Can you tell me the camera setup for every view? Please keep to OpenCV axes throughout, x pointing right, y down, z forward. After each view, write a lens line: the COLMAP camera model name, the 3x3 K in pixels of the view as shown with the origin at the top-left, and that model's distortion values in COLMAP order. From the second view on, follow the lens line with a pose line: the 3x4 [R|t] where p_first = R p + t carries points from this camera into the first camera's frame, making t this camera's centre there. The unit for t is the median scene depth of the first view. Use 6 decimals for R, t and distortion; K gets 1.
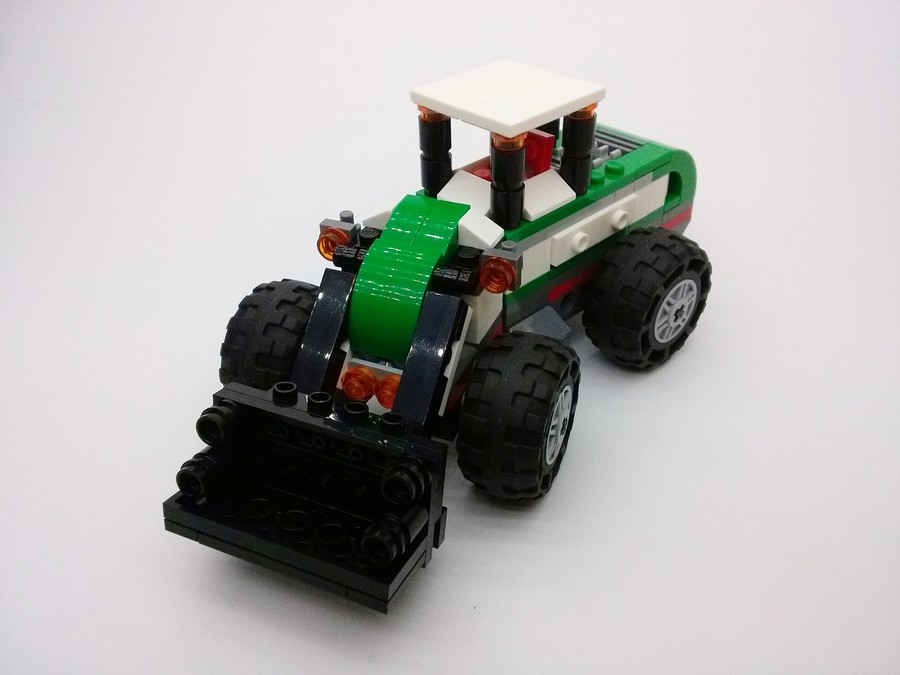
lens RADIAL K [[822.0, 0, 450.0], [0, 822.0, 337.5], [0, 0, 1]] dist [0.149838, -0.548526]
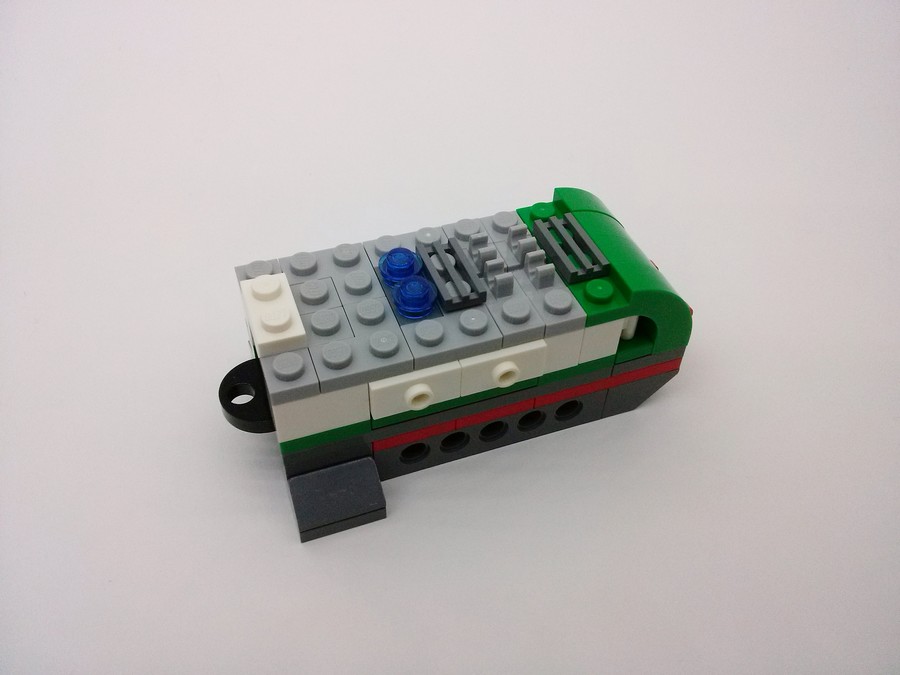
lens RADIAL K [[822.0, 0, 450.0], [0, 822.0, 337.5], [0, 0, 1]] dist [0.149838, -0.548526]
pose [[0.916188, 0.308224, -0.256120, 0.313006], [-0.263769, 0.944950, 0.193639, -0.276488], [0.301705, -0.109853, 0.947051, 0.335820]]
